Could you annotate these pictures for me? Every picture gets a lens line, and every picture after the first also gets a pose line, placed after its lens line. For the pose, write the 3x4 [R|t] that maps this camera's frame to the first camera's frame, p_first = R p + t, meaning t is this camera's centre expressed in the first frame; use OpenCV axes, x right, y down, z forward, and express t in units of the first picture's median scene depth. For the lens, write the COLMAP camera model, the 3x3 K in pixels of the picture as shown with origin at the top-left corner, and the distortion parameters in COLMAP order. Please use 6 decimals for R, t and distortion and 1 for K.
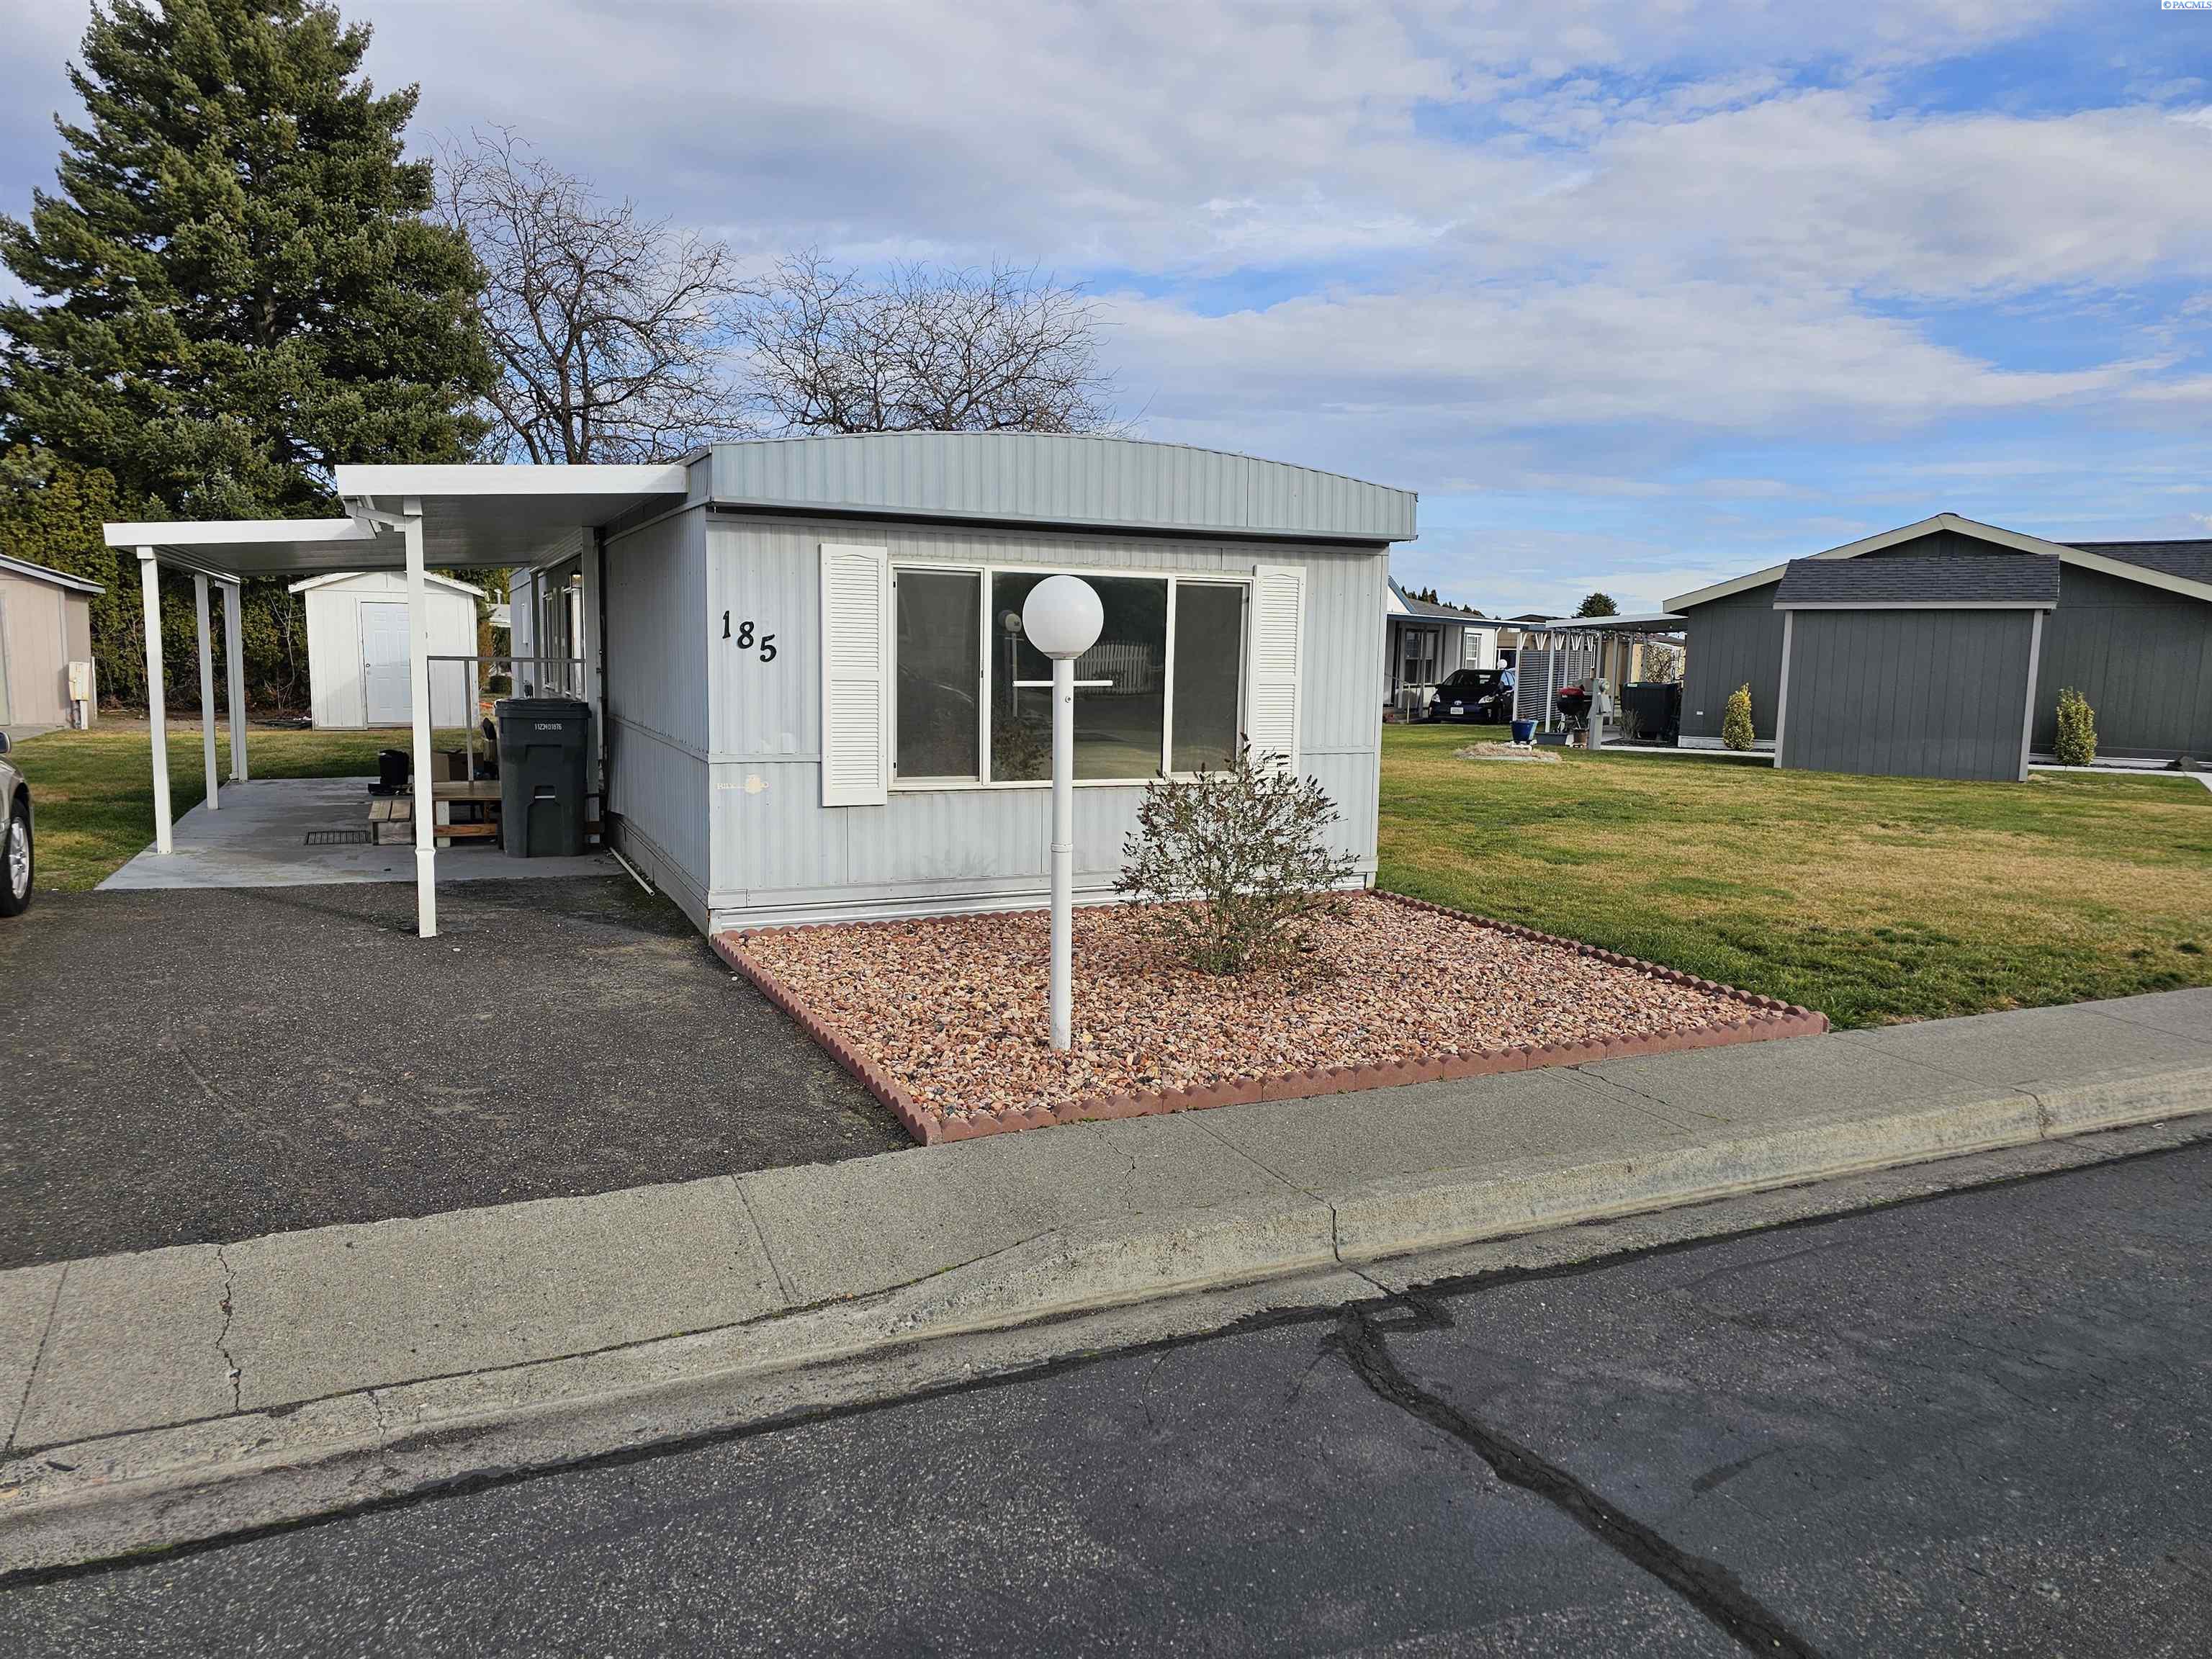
lens RADIAL K [[1471.6, 0, 1106.0], [0, 1471.6, 829.5], [0, 0, 1]] dist [0.109089, -0.068856]
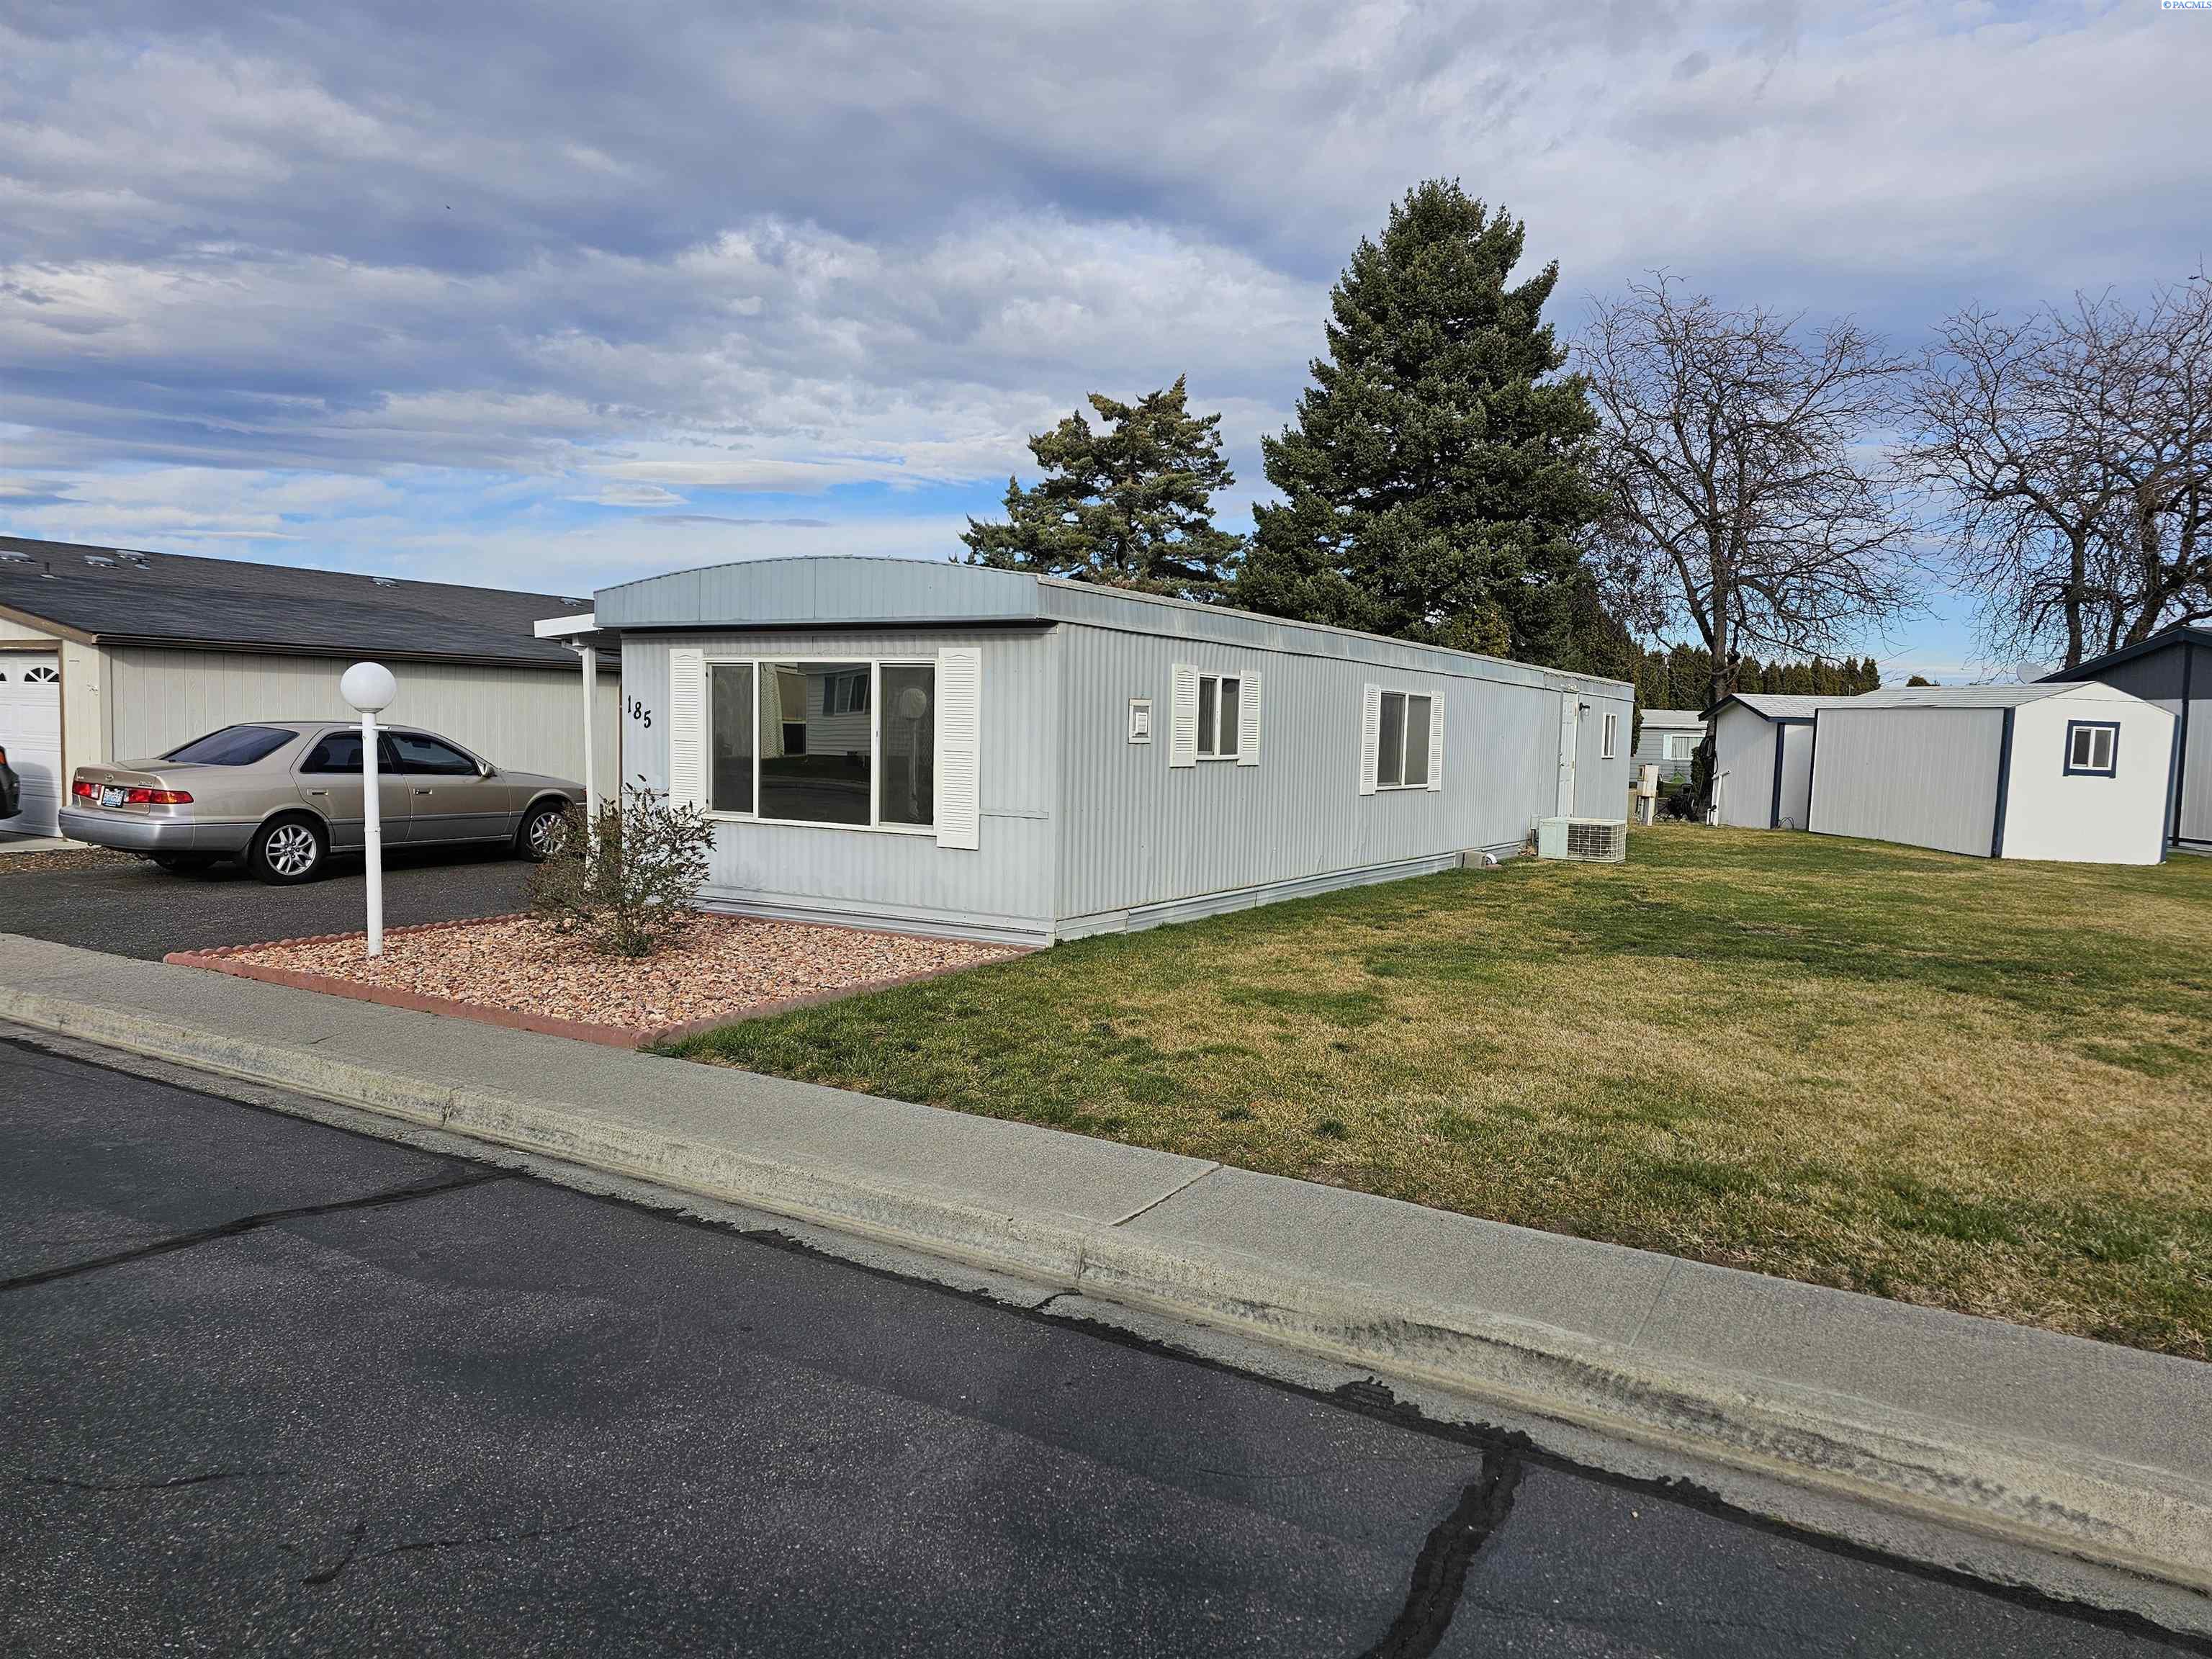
lens RADIAL K [[1525.3, 0, 1106.0], [0, 1525.3, 829.5], [0, 0, 1]] dist [0.045432, -0.000131]
pose [[0.546015, 0.052831, -0.836108, 1.163067], [-0.120572, 0.992575, -0.016022, -0.037335], [0.829053, 0.109560, 0.548331, 0.478498]]
